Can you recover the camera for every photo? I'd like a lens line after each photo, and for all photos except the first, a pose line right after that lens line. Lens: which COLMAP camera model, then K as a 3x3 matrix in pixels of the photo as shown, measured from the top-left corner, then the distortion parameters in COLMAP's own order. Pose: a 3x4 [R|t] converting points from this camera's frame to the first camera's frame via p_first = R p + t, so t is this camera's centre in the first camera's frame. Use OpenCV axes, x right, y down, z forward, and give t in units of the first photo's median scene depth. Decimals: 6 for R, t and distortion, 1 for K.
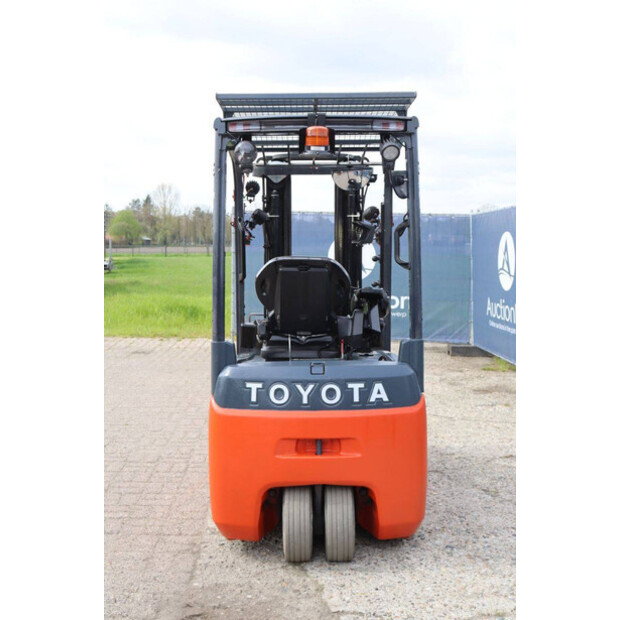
lens RADIAL K [[798.9, 0, 310.0], [0, 798.9, 310.0], [0, 0, 1]] dist [-0.005319, 0.016985]
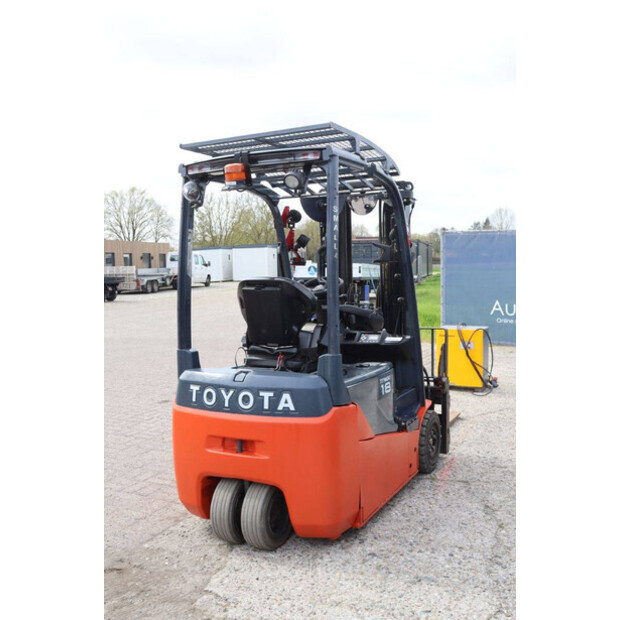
lens RADIAL K [[665.5, 0, 310.0], [0, 665.5, 310.0], [0, 0, 1]] dist [-0.043857, -0.007748]
pose [[0.881188, 0.011039, -0.472637, 0.542189], [-0.014154, 0.999895, -0.003034, -0.019872], [0.472554, 0.009364, 0.881252, 0.214770]]
